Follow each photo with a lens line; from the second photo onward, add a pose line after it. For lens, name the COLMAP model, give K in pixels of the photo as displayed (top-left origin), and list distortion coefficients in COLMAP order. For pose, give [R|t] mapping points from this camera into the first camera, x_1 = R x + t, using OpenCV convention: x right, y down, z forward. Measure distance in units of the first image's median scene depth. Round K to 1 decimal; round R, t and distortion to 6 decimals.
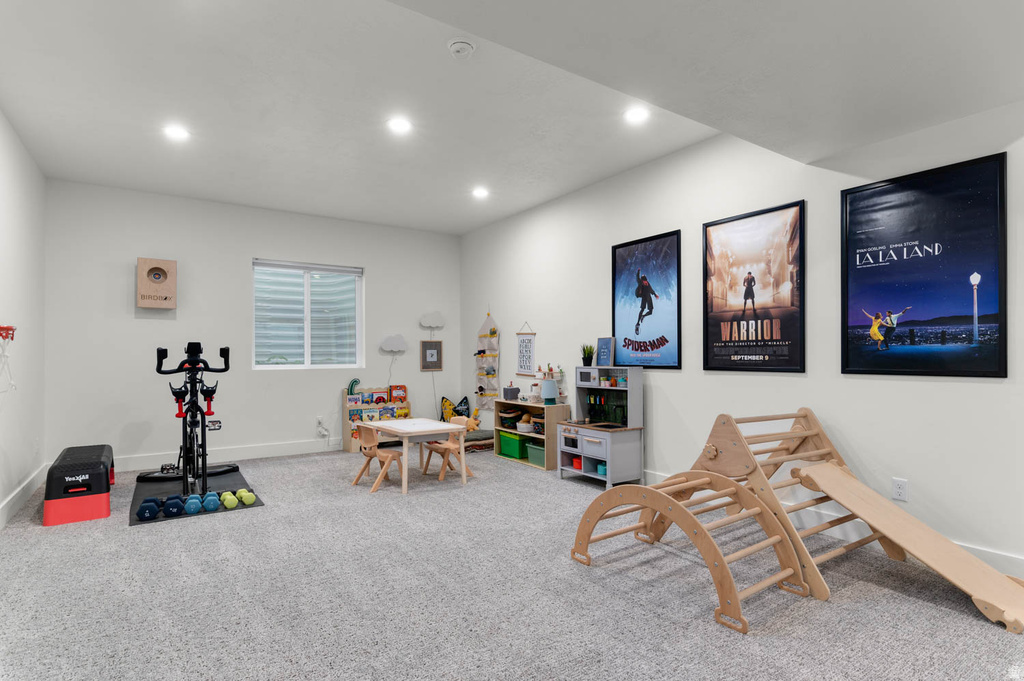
lens RADIAL K [[531.4, 0, 513.8], [0, 531.4, 346.7], [0, 0, 1]] dist [-0.007865, -0.001026]
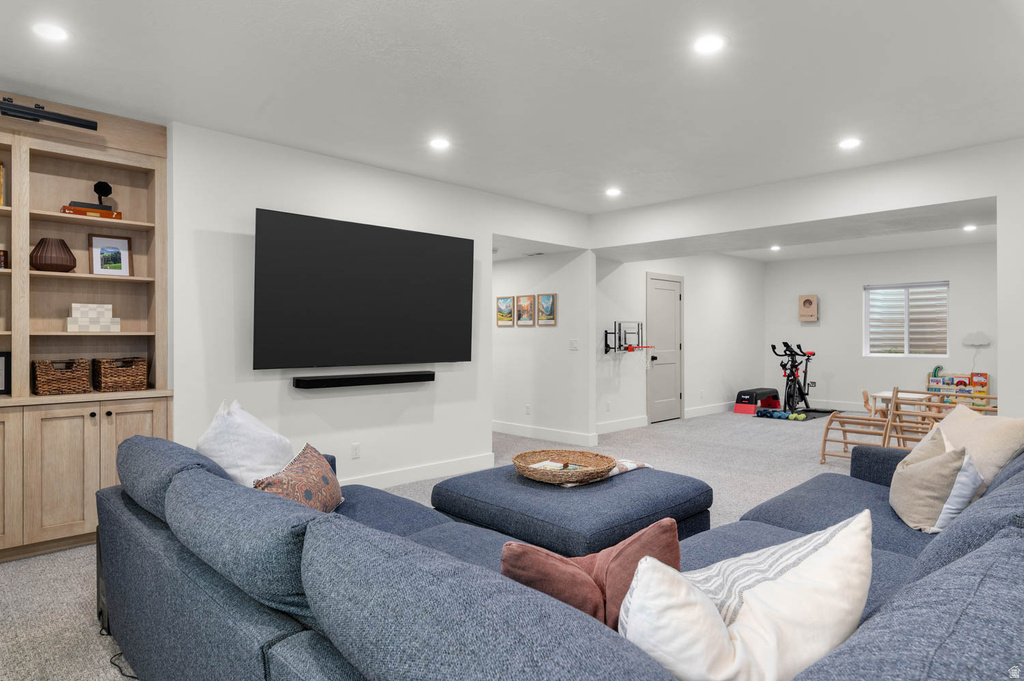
lens RADIAL K [[582.2, 0, 512.1], [0, 582.2, 339.3], [0, 0, 1]] dist [-0.002305, -0.000284]
pose [[0.149191, 0.002032, -0.988806, 0.984438], [0.014976, 0.999879, 0.004314, -0.028120], [0.988695, -0.015452, 0.149142, -0.278573]]
